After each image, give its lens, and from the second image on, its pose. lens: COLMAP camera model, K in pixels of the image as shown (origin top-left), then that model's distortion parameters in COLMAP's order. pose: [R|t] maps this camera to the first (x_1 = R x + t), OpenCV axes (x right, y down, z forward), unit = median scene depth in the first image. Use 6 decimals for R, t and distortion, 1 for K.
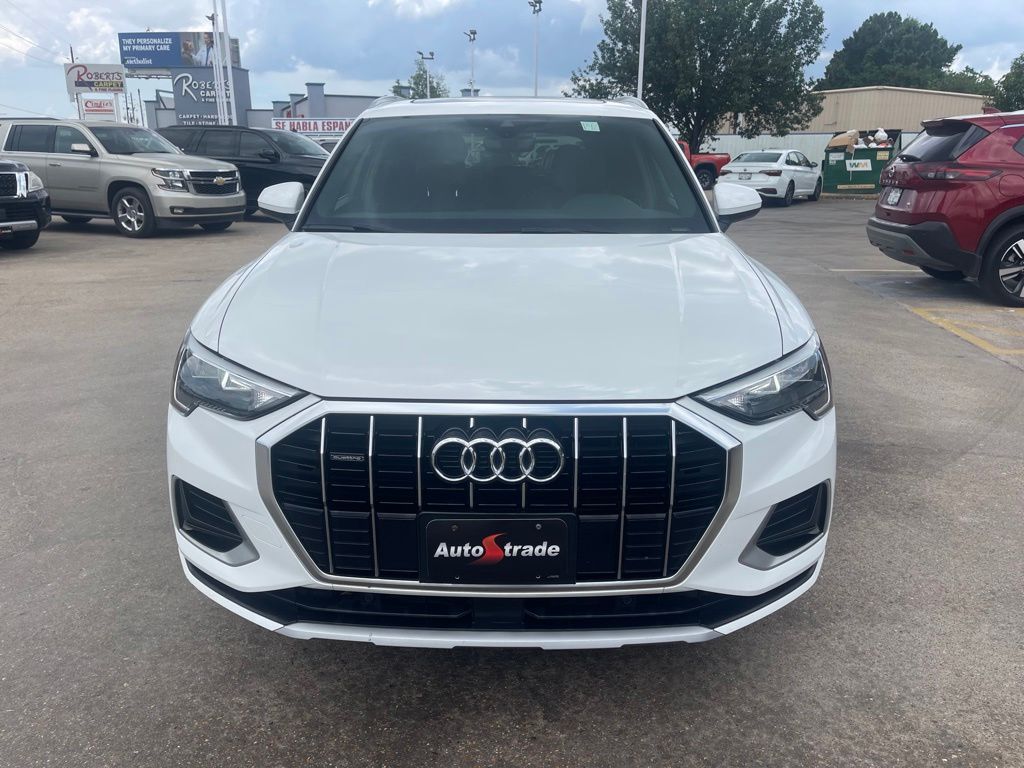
lens RADIAL K [[786.2, 0, 513.4], [0, 786.2, 386.6], [0, 0, 1]] dist [0.063142, -0.083006]
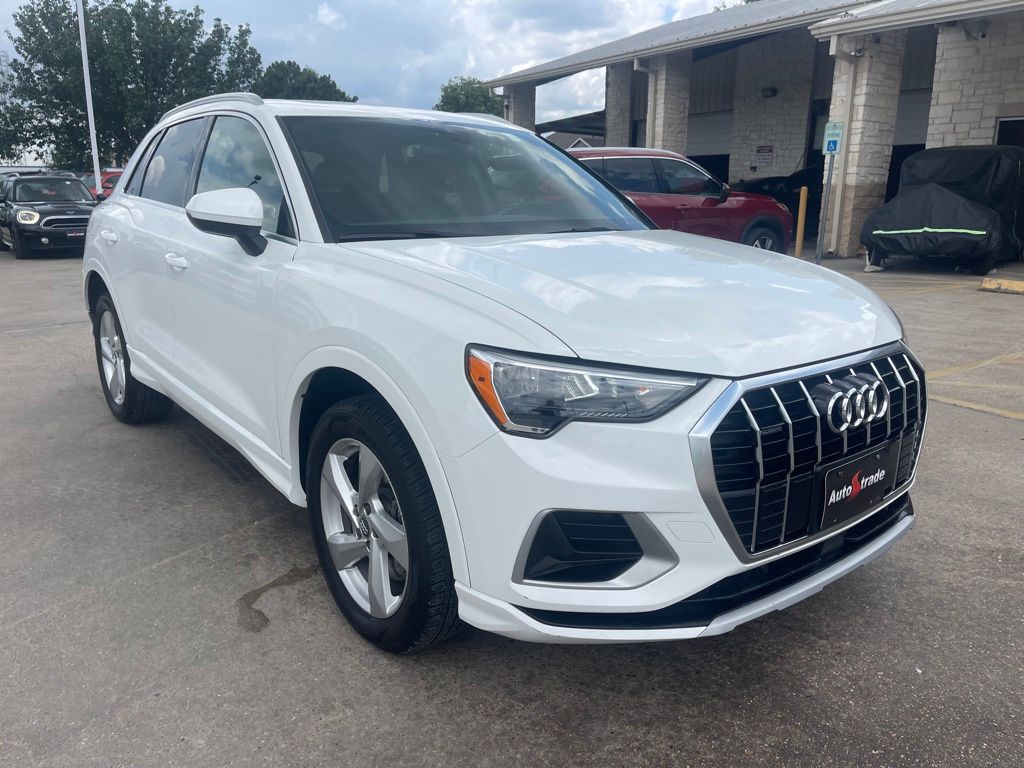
lens RADIAL K [[786.2, 0, 514.2], [0, 786.2, 385.3], [0, 0, 1]] dist [0.063142, -0.083006]
pose [[0.767298, -0.151974, 0.623023, -0.962956], [0.180829, 0.983365, 0.017169, -0.039260], [-0.615269, 0.099486, 0.782015, 0.349599]]
